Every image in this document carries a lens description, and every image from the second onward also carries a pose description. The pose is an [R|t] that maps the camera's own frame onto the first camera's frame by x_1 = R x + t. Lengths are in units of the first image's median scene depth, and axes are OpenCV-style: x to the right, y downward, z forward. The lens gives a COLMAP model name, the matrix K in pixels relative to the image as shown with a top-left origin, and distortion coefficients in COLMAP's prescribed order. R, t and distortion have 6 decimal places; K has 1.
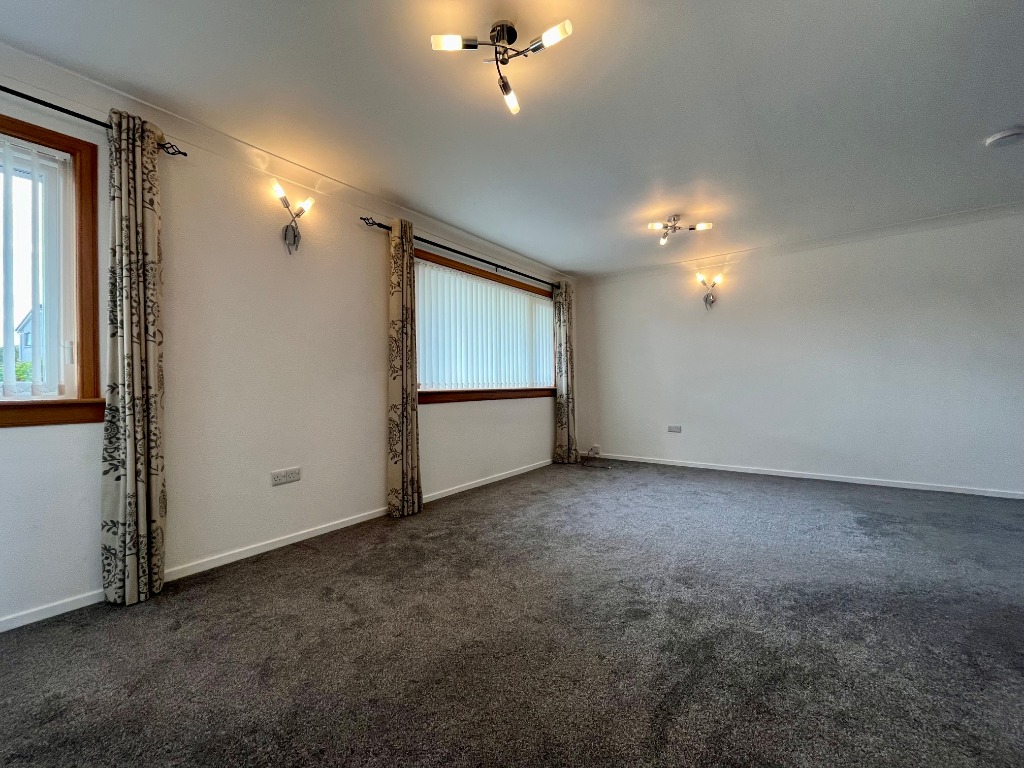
lens RADIAL K [[417.7, 0, 507.4], [0, 417.7, 384.5], [0, 0, 1]] dist [-0.000006, 0.000013]
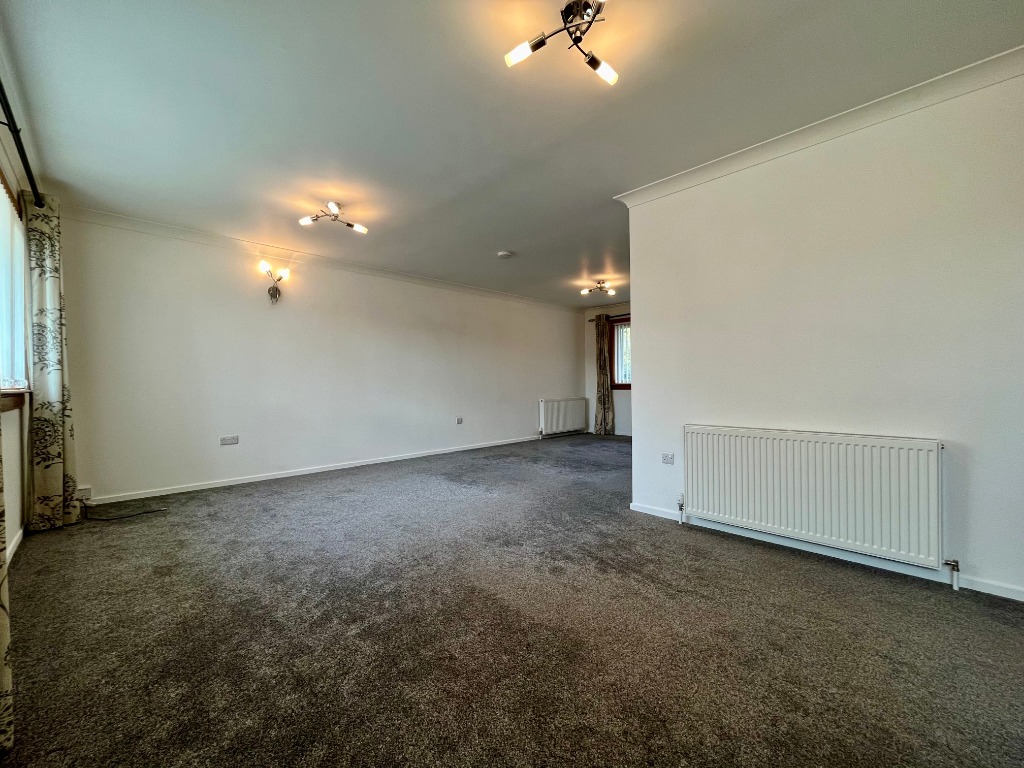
lens RADIAL K [[417.7, 0, 507.4], [0, 417.7, 384.5], [0, 0, 1]] dist [-0.000006, 0.000013]
pose [[0.156203, 0.010244, 0.987672, -0.343066], [0.002745, 0.999938, -0.010805, 0.008002], [-0.987721, 0.004398, 0.156165, 0.357079]]
